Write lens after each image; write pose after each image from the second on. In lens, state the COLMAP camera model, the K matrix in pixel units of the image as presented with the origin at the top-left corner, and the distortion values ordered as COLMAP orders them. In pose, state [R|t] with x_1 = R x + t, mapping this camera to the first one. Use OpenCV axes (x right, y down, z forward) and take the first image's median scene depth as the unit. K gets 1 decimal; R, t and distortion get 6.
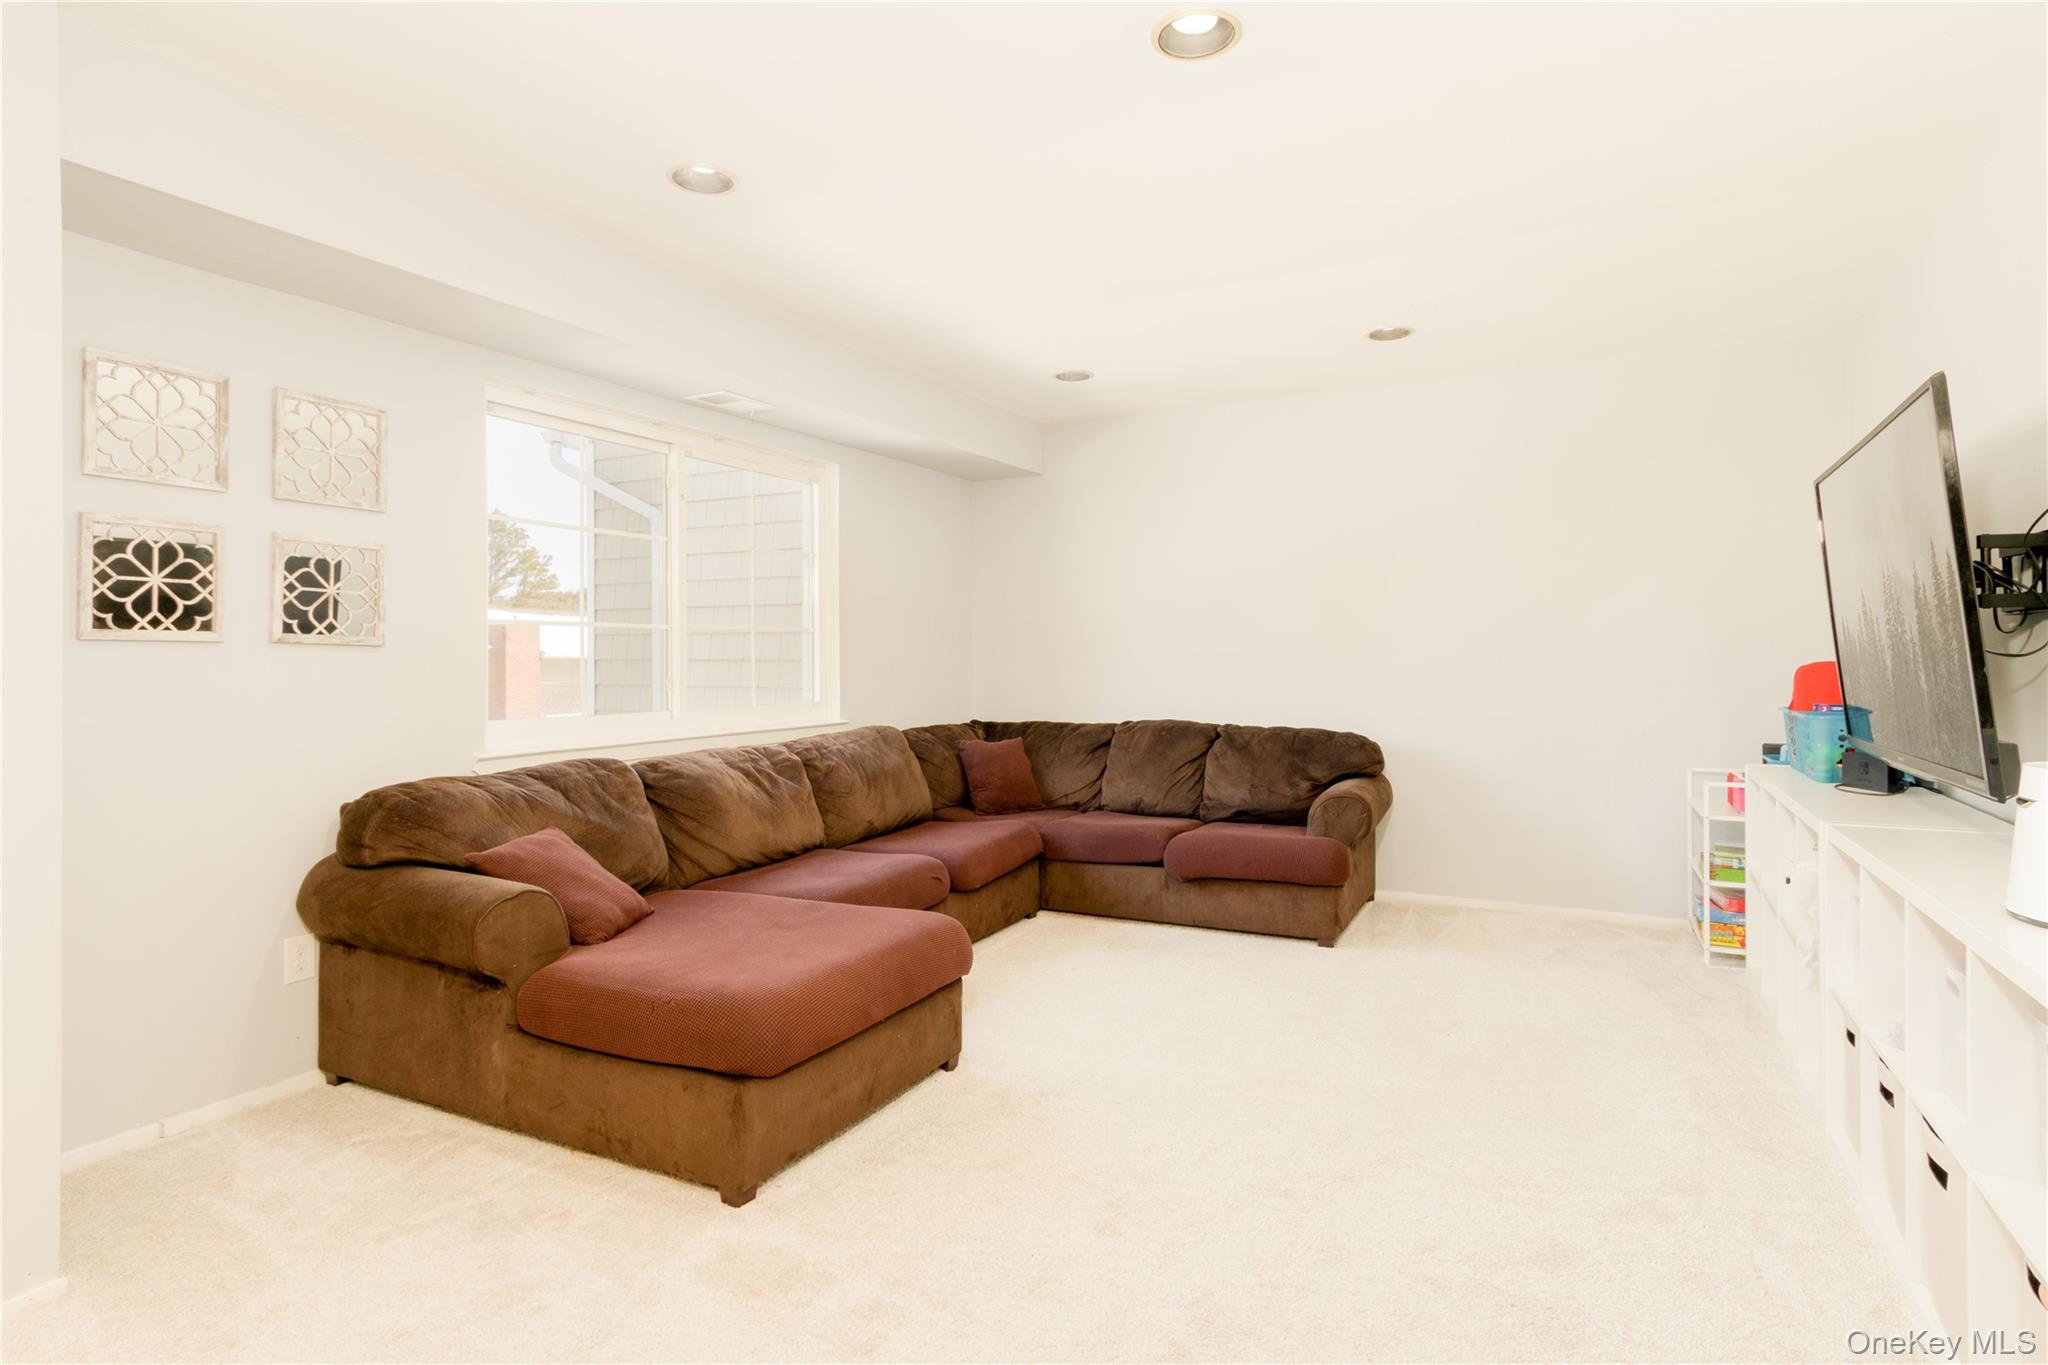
lens RADIAL K [[1054.8, 0, 1009.1], [0, 1054.8, 668.3], [0, 0, 1]] dist [0.011051, -0.003757]
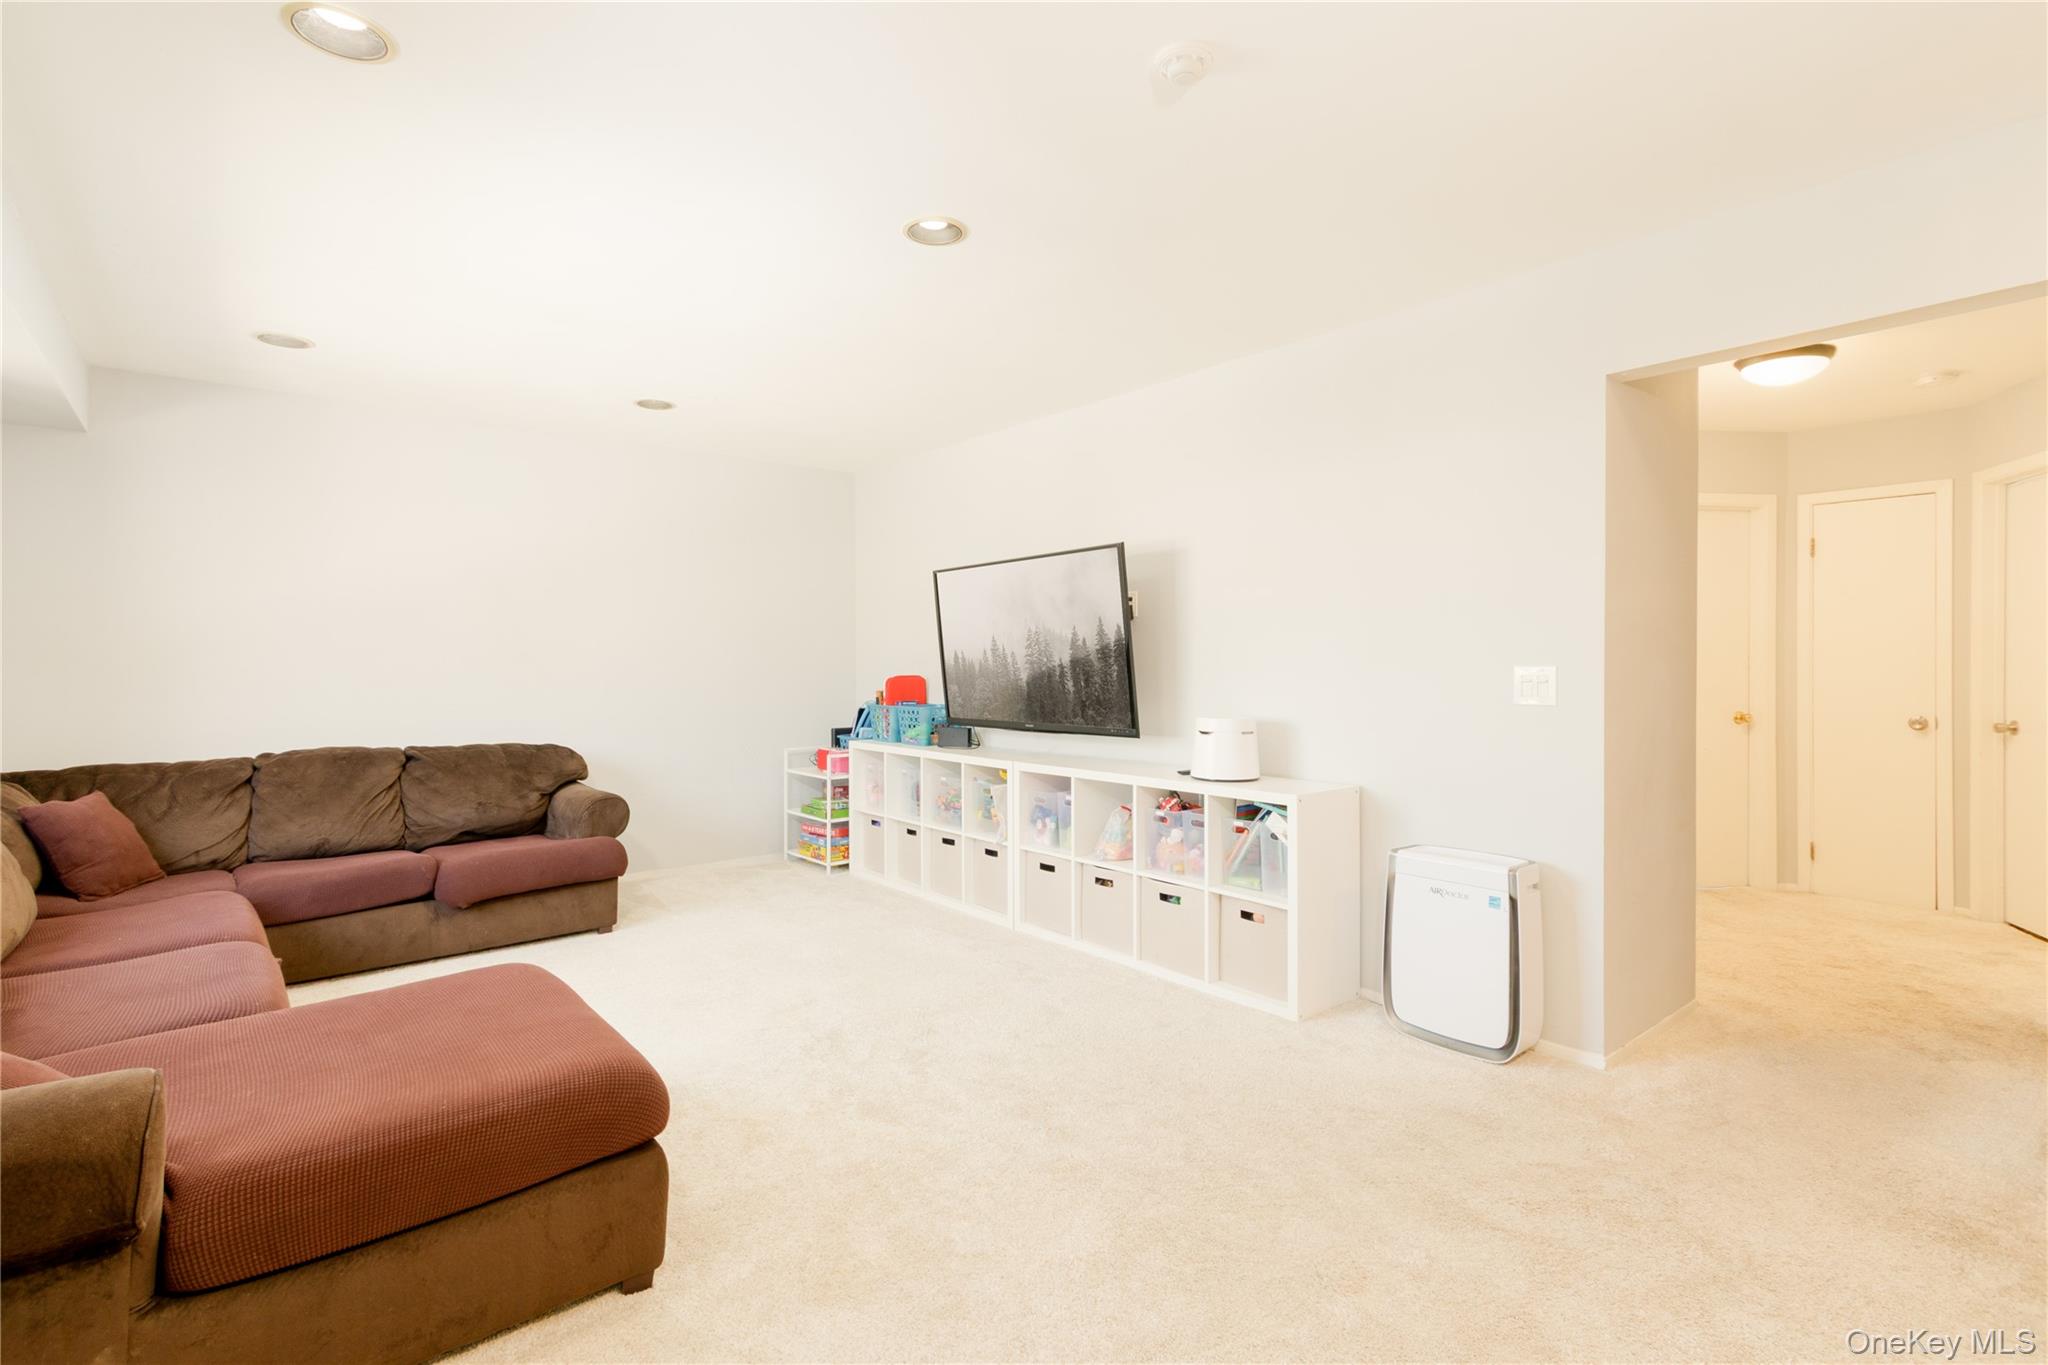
lens RADIAL K [[957.1, 0, 1013.4], [0, 957.1, 685.1], [0, 0, 1]] dist [0.003806, -0.000422]
pose [[0.394543, -0.019041, 0.918680, -0.400614], [0.013226, 0.999799, 0.015043, -0.008458], [-0.918782, 0.006215, 0.394716, 0.171463]]
